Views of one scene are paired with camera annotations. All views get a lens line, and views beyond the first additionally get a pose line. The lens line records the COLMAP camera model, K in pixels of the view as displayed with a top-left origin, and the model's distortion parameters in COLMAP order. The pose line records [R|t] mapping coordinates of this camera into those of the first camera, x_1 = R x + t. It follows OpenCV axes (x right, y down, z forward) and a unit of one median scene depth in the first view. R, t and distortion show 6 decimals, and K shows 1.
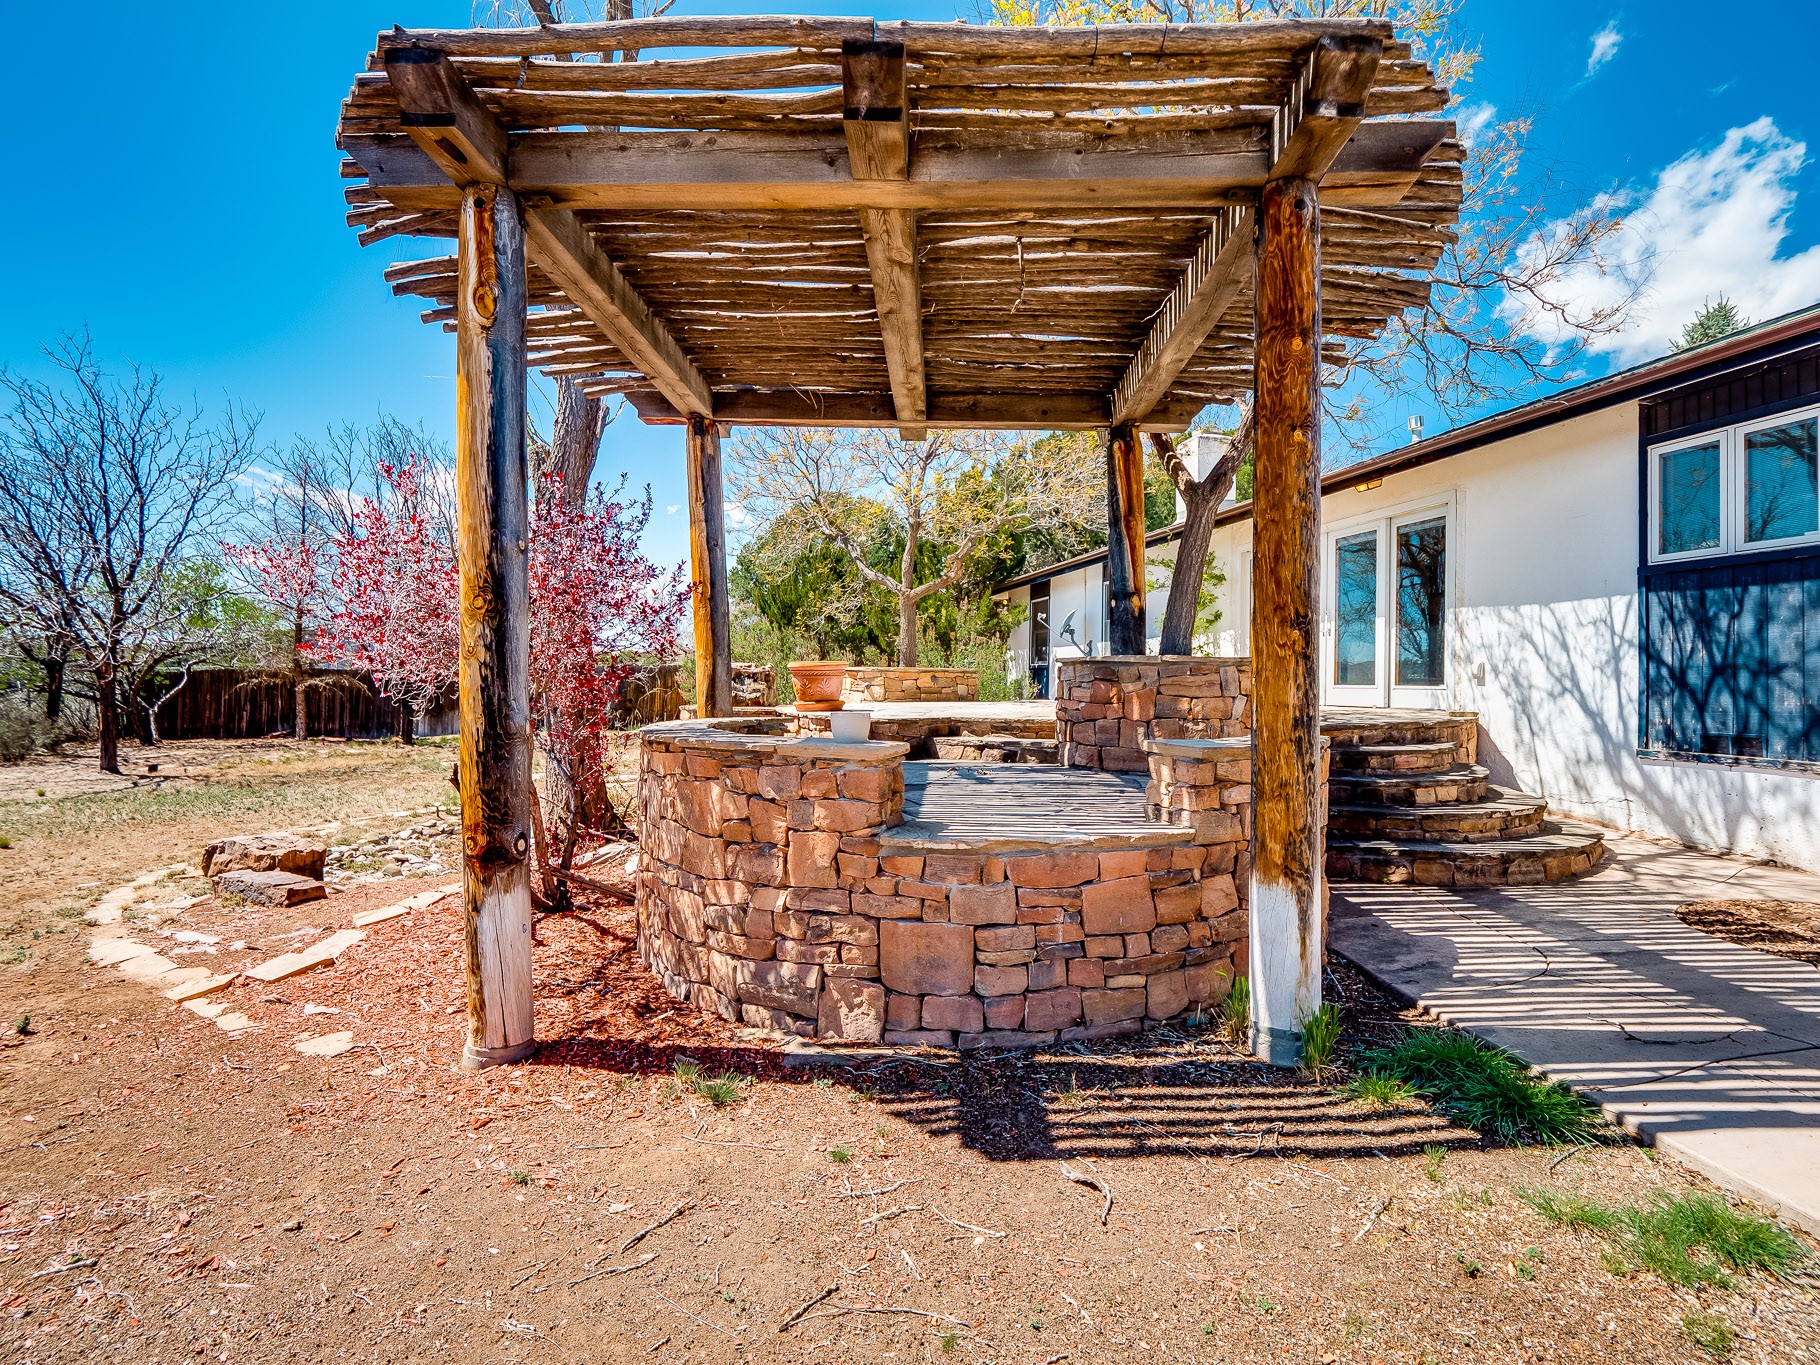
lens RADIAL K [[884.9, 0, 921.0], [0, 884.9, 675.6], [0, 0, 1]] dist [-0.012359, -0.003579]
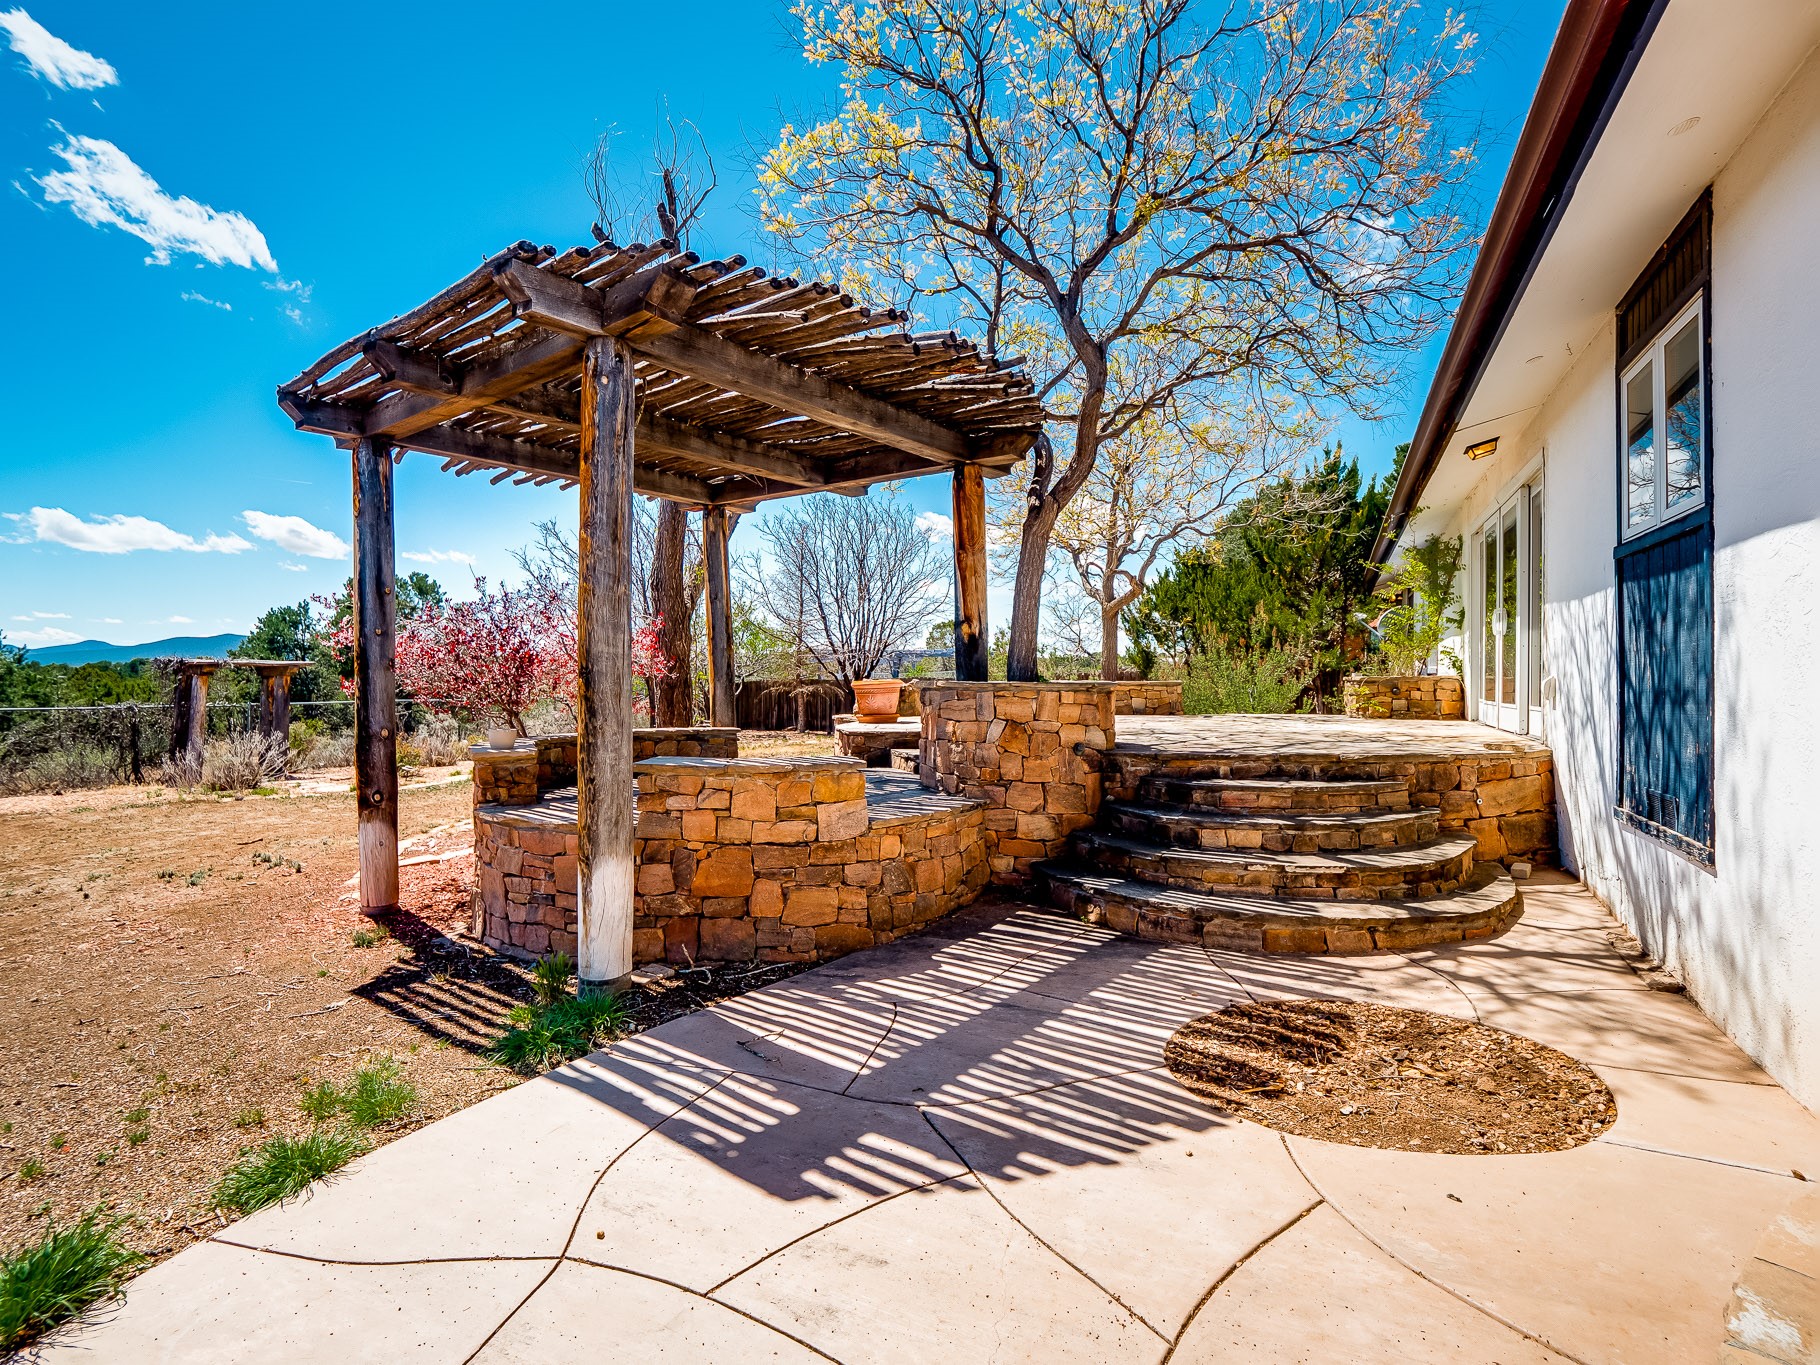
lens RADIAL K [[884.9, 0, 923.0], [0, 884.9, 678.5], [0, 0, 1]] dist [-0.012359, -0.003579]
pose [[0.804483, -0.006391, -0.593941, 0.972004], [0.007834, 0.999969, -0.000150, -0.028415], [0.593924, -0.004532, 0.804509, 0.133784]]
